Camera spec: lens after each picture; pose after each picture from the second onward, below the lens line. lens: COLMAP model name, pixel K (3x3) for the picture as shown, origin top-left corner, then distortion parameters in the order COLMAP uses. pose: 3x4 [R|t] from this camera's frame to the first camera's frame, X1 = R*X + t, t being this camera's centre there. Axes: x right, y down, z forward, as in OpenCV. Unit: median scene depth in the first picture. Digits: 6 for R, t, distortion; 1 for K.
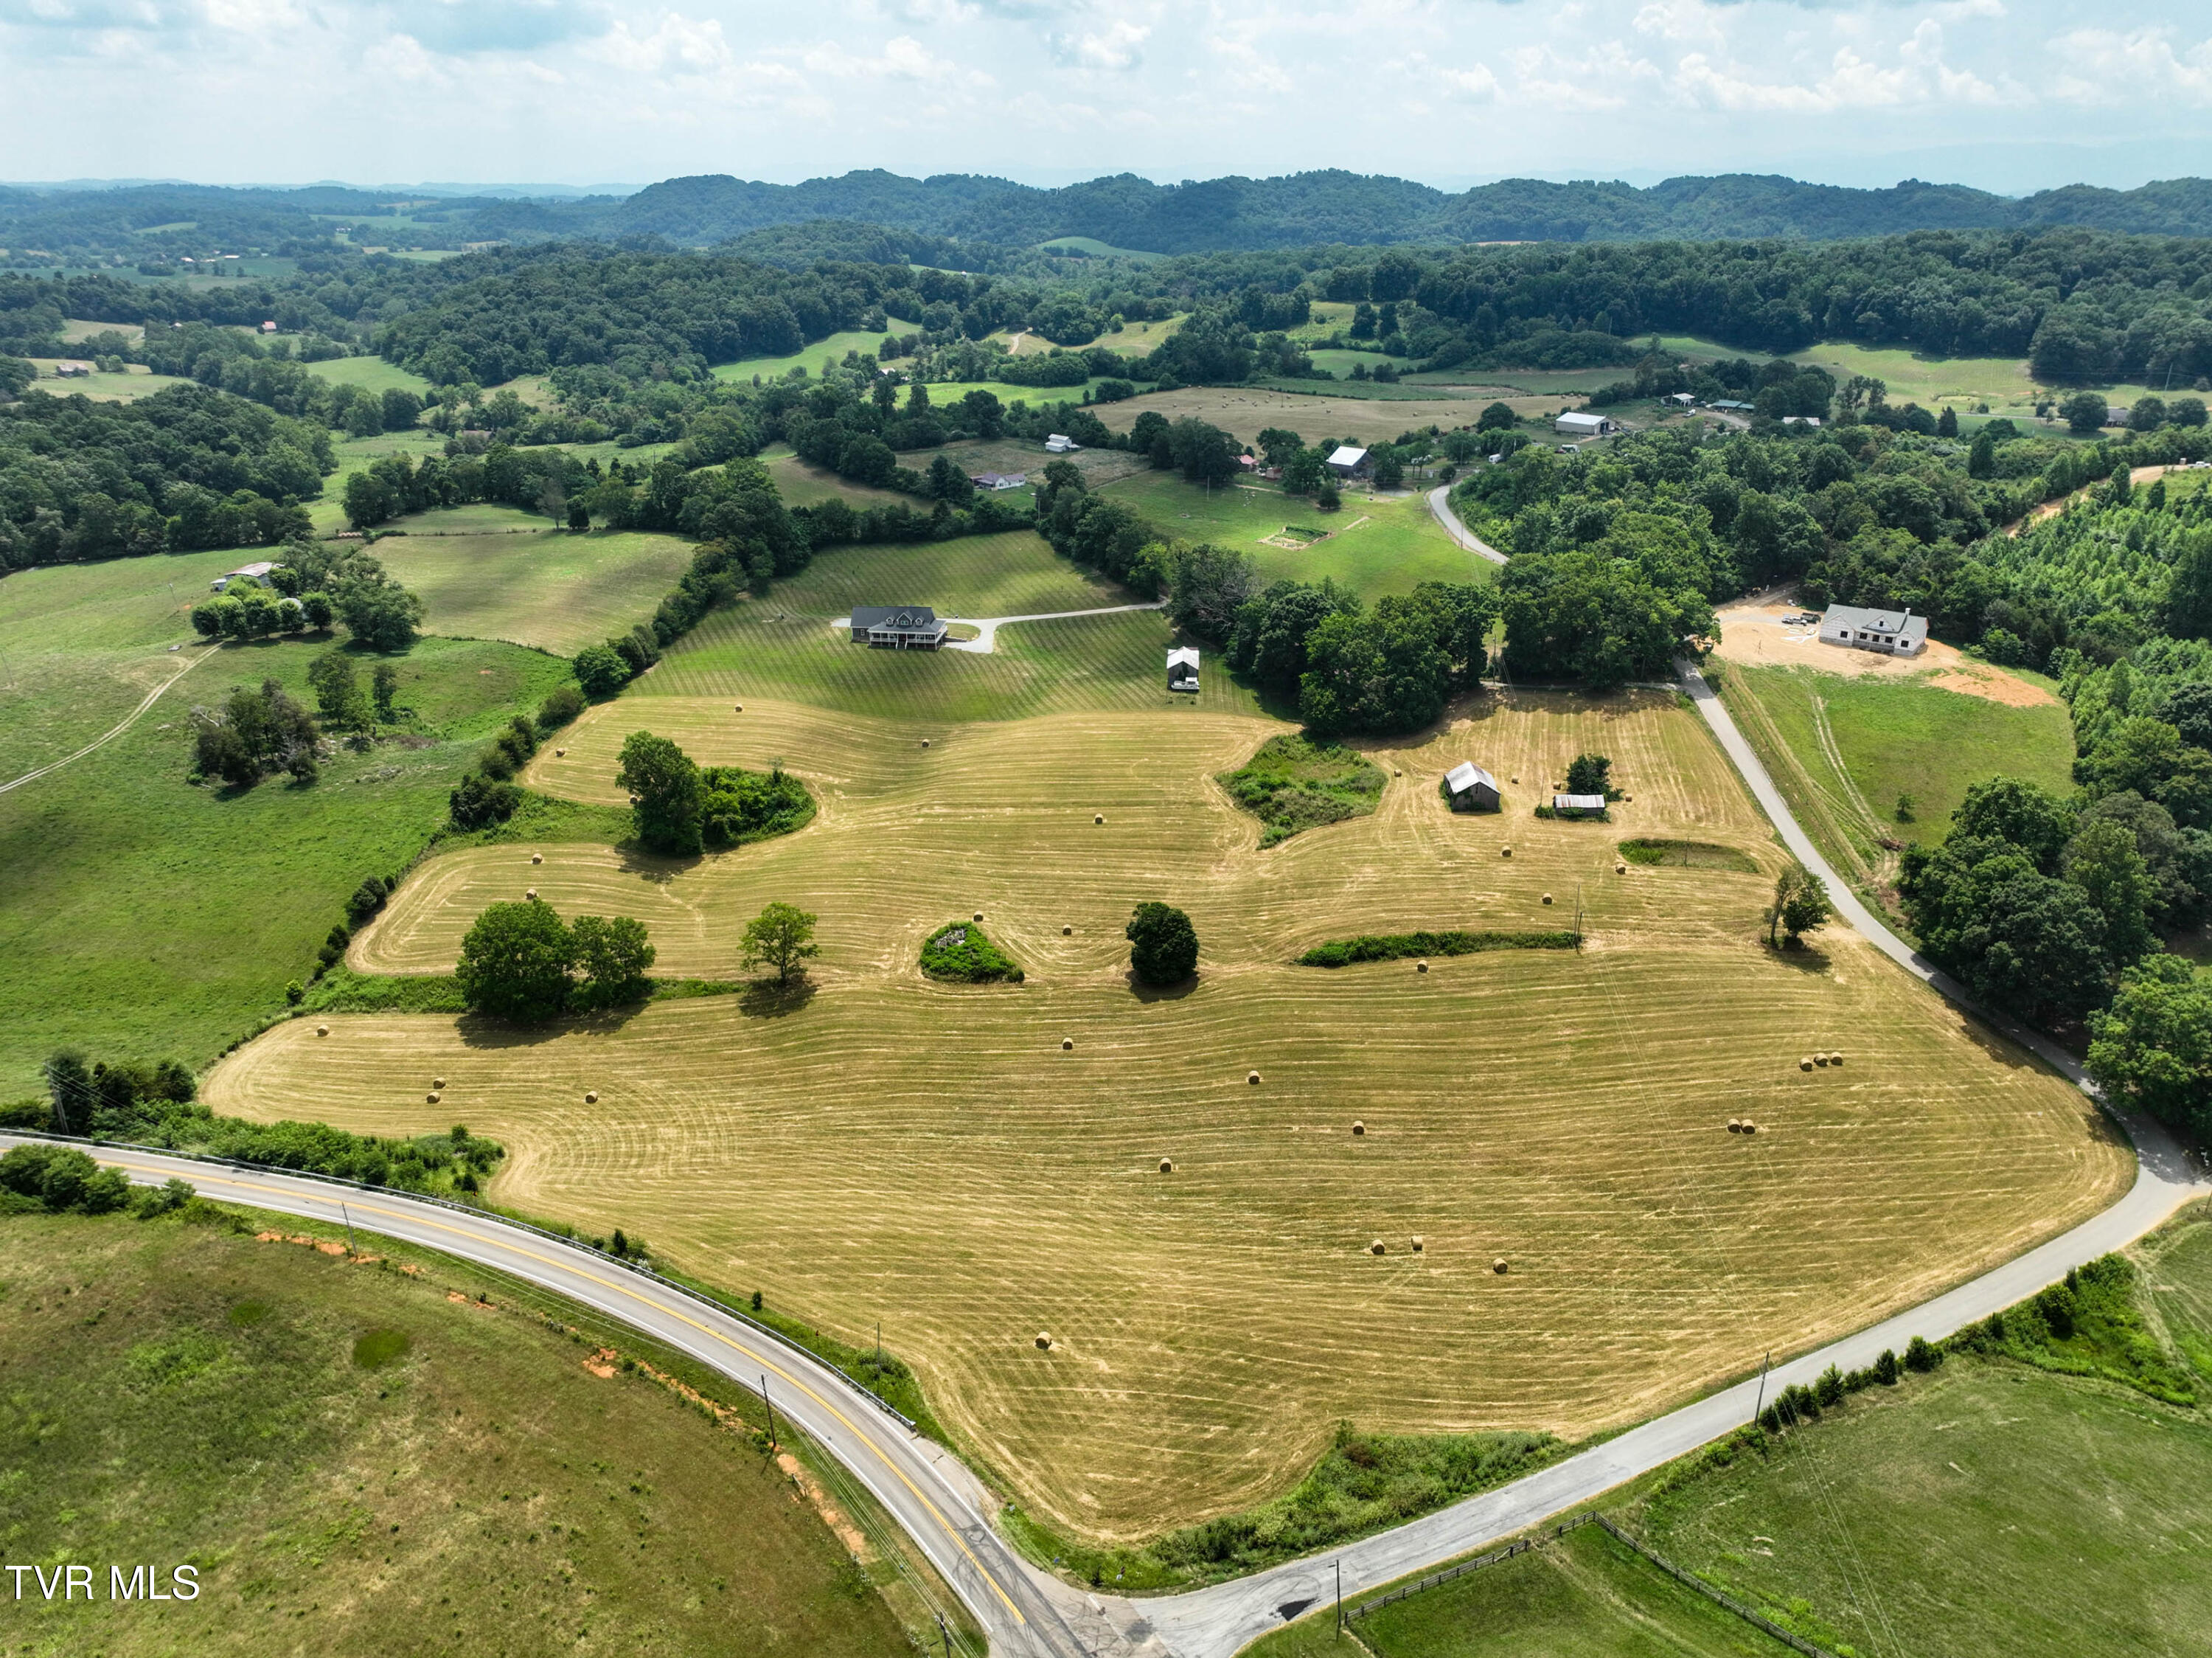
lens RADIAL K [[1551.0, 0, 1114.6], [0, 1551.0, 828.3], [0, 0, 1]] dist [0.003970, 0.008724]
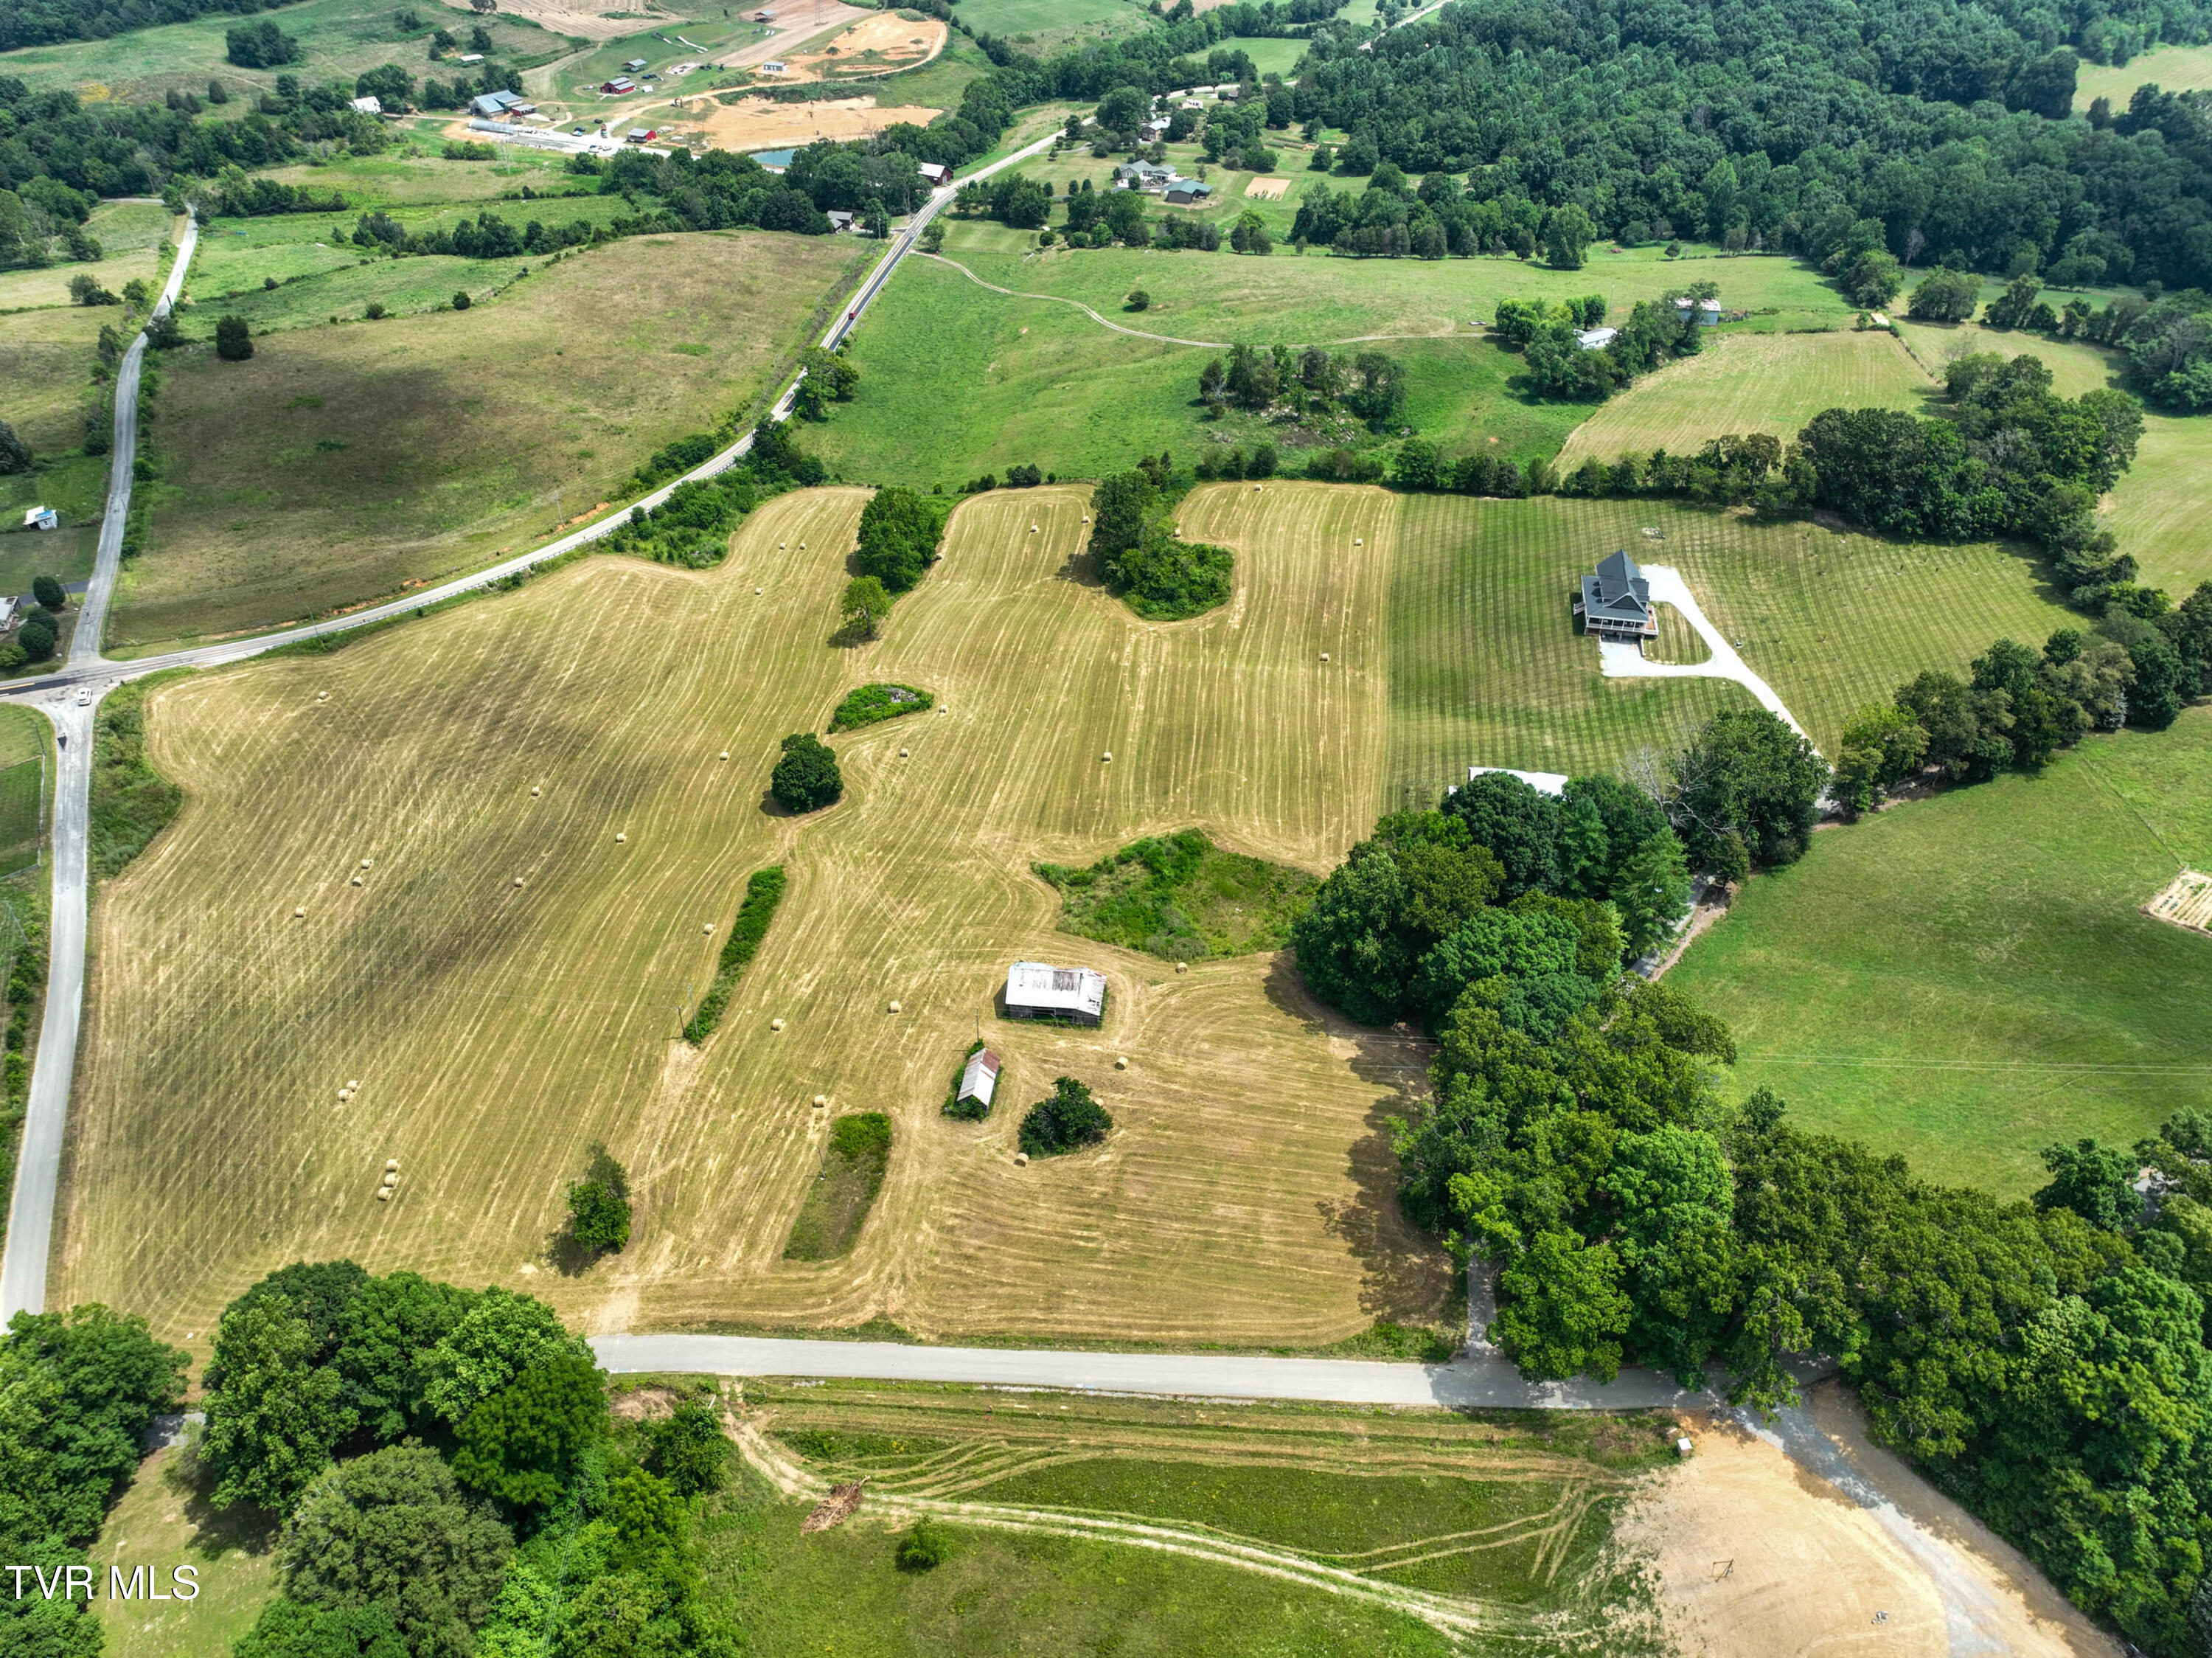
lens RADIAL K [[1551.0, 0, 1114.6], [0, 1551.0, 828.3], [0, 0, 1]] dist [0.003970, 0.008724]
pose [[-0.074746, 0.587127, -0.806036, 0.757800], [-0.401478, 0.722177, 0.563273, -0.497206], [0.912814, 0.365708, 0.181739, 0.840523]]
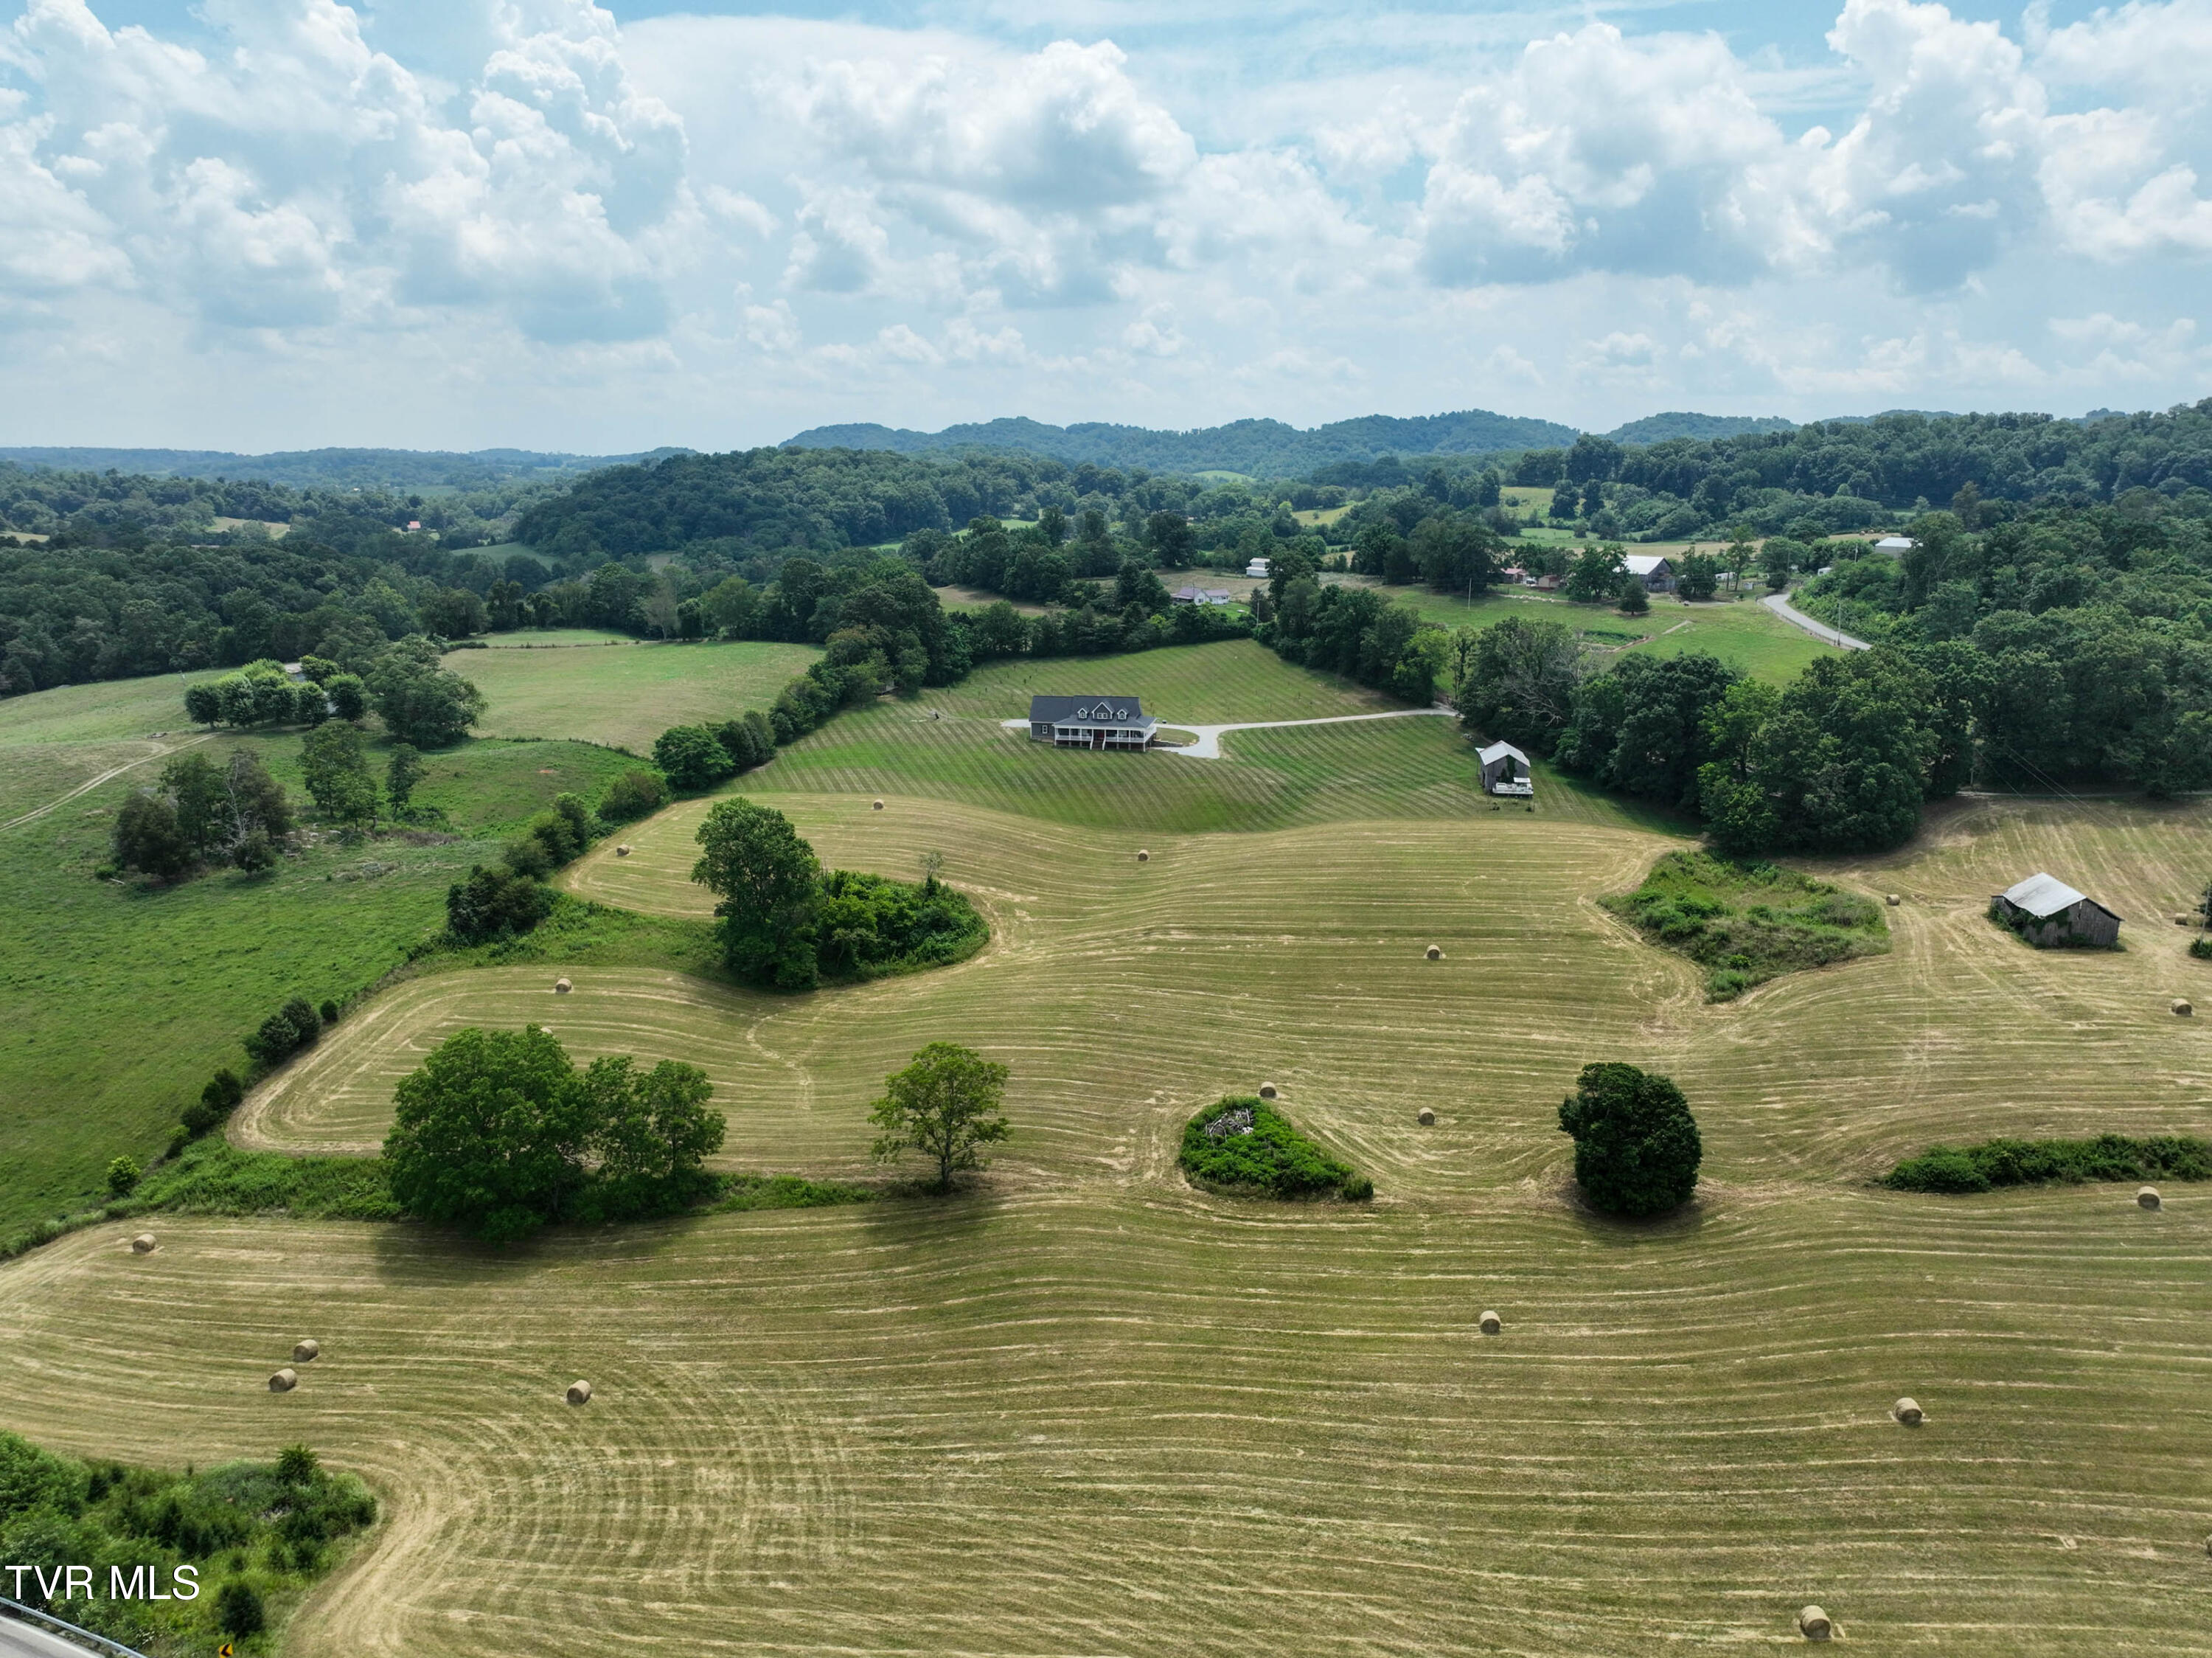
lens RADIAL K [[1552.2, 0, 1113.1], [0, 1552.2, 828.9], [0, 0, 1]] dist [-0.005278, 0.021534]
pose [[0.997072, 0.018031, -0.074307, -0.093493], [-0.029856, 0.986462, -0.161248, 0.049606], [0.070393, 0.162994, 0.984113, 0.354564]]
